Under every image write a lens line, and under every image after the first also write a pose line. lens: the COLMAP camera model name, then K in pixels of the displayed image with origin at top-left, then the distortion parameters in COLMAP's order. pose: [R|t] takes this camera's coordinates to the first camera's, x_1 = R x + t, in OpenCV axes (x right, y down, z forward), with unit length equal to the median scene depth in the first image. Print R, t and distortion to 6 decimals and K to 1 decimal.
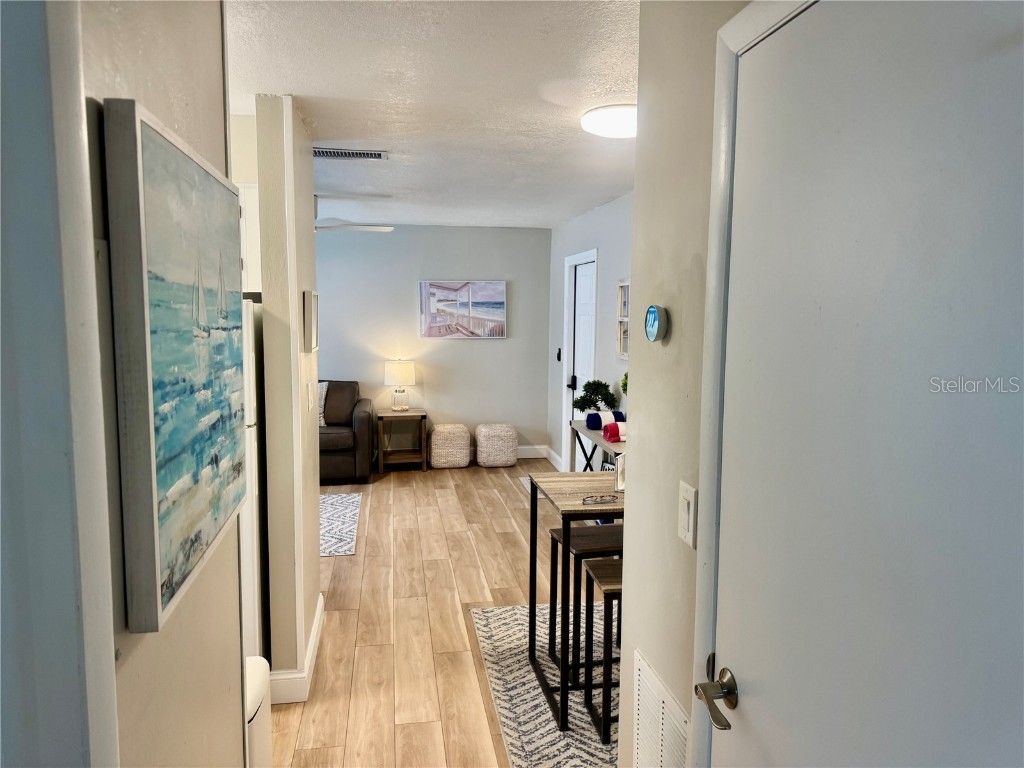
lens RADIAL K [[721.3, 0, 513.0], [0, 721.3, 364.7], [0, 0, 1]] dist [0.071774, -0.100194]
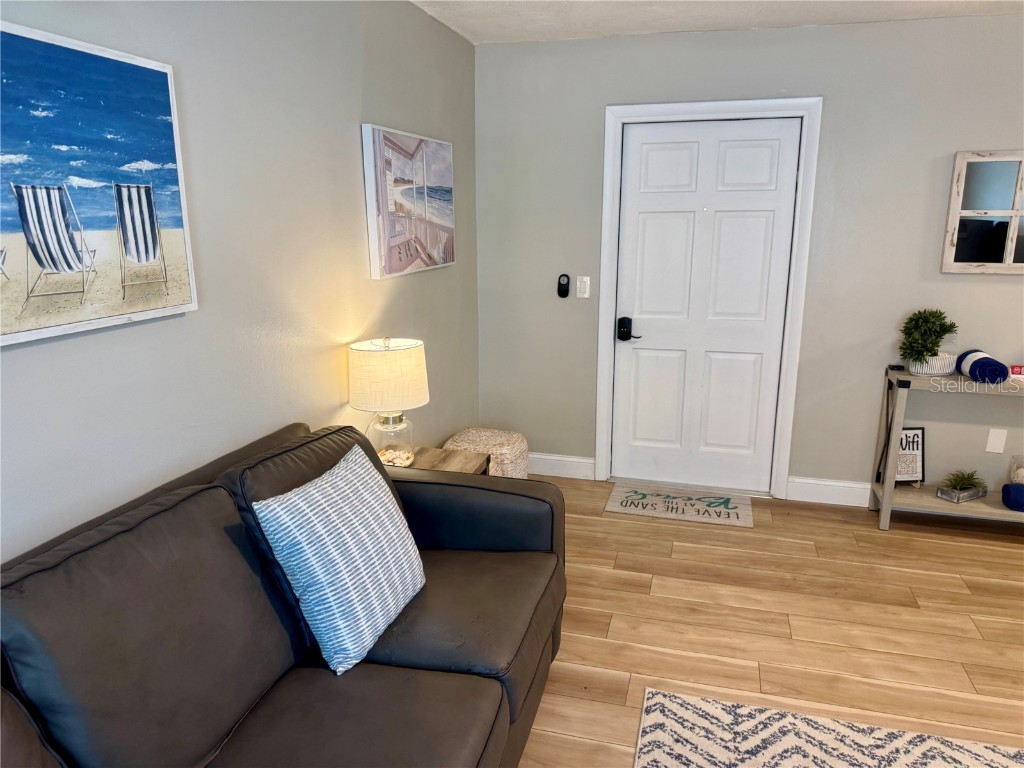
lens RADIAL K [[721.3, 0, 514.5], [0, 721.3, 388.3], [0, 0, 1]] dist [0.071774, -0.100194]
pose [[0.424430, -0.214499, 0.879687, -0.707511], [0.076698, 0.976560, 0.201114, -0.079271], [-0.902206, -0.017888, 0.430933, 1.168211]]
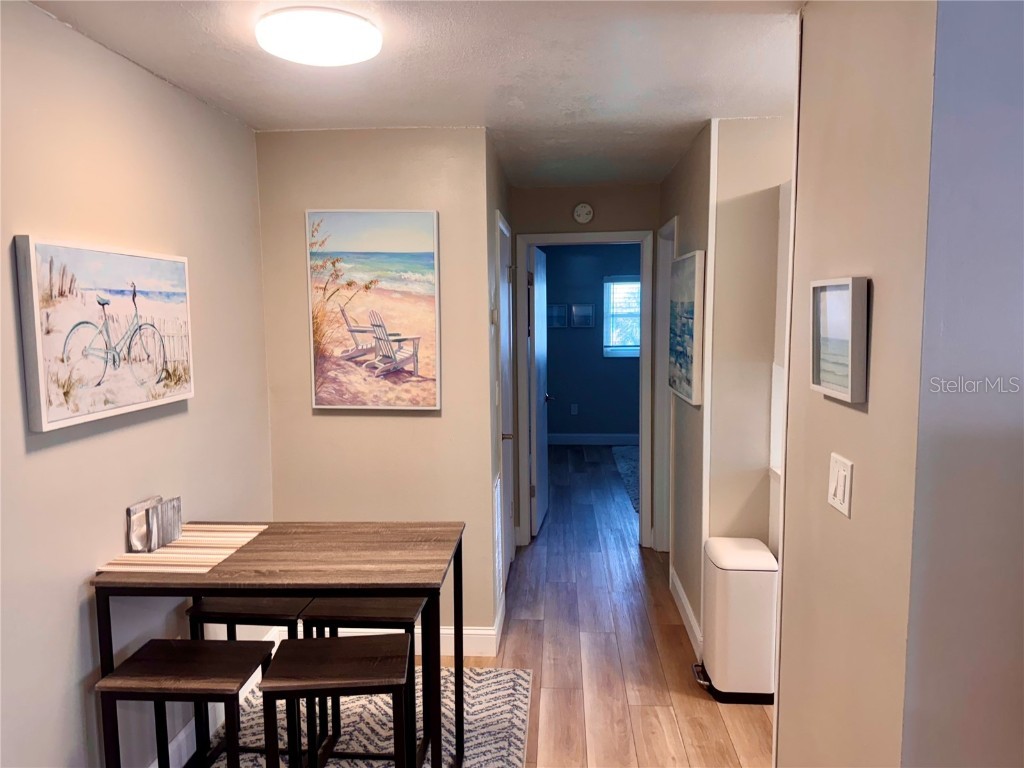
lens RADIAL K [[721.3, 0, 506.4], [0, 721.3, 381.7], [0, 0, 1]] dist [0.071774, -0.100194]
pose [[-0.968620, -0.021501, 0.247616, -0.125279], [0.023620, 0.983780, 0.177819, -0.086100], [-0.247423, 0.178088, -0.952400, 1.057006]]
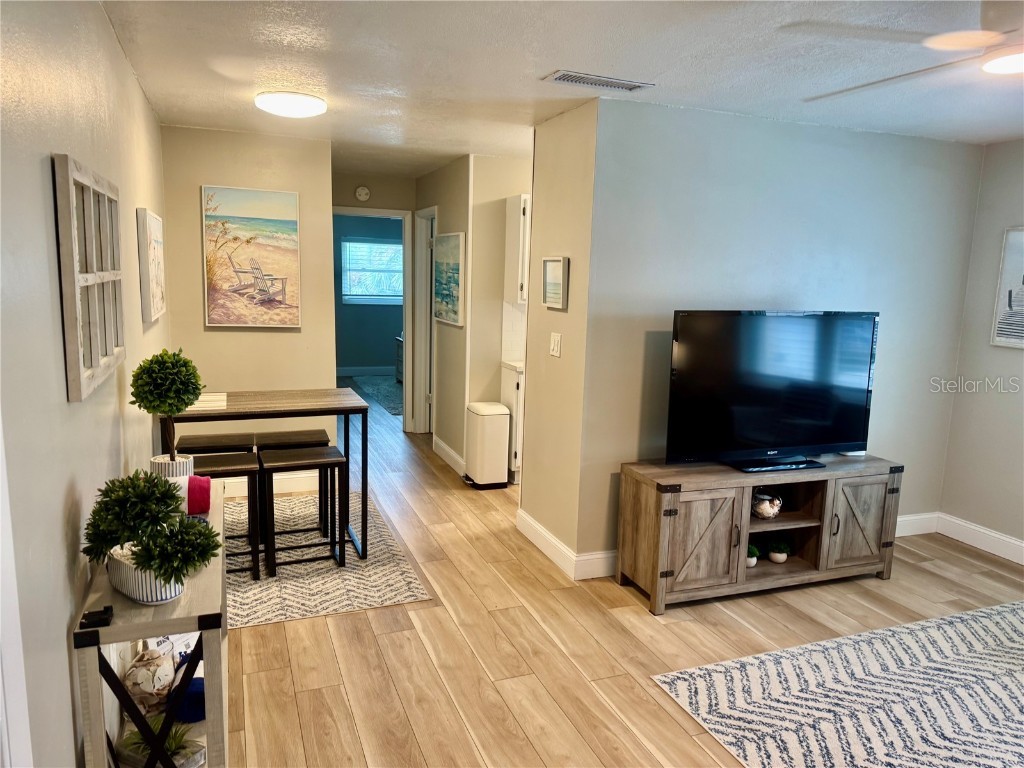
lens RADIAL K [[721.3, 0, 516.8], [0, 721.3, 373.9], [0, 0, 1]] dist [0.071774, -0.100194]
pose [[-0.977786, -0.009344, -0.209397, 0.023759], [-0.055684, 0.974688, 0.216523, -0.115303], [0.202074, 0.223373, -0.953557, 1.488018]]
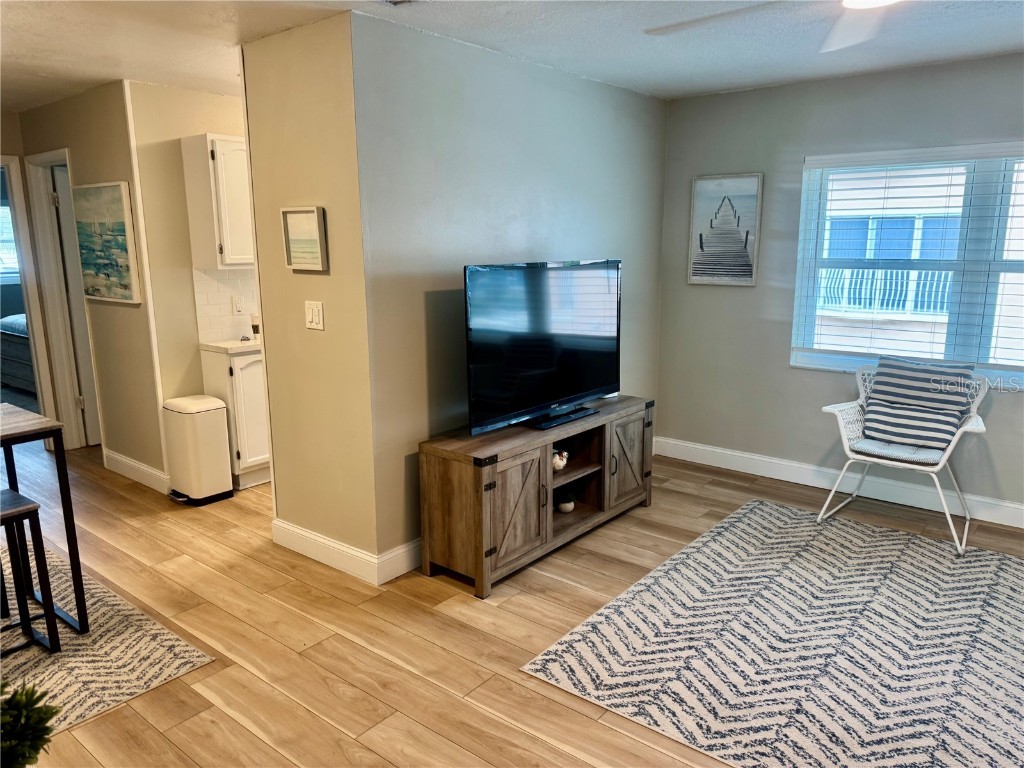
lens RADIAL K [[721.3, 0, 515.5], [0, 721.3, 382.3], [0, 0, 1]] dist [0.071774, -0.100194]
pose [[-0.750629, 0.123806, -0.649021, 0.118481], [-0.053630, 0.967630, 0.246610, -0.089455], [0.658544, 0.219920, -0.719691, 1.333218]]
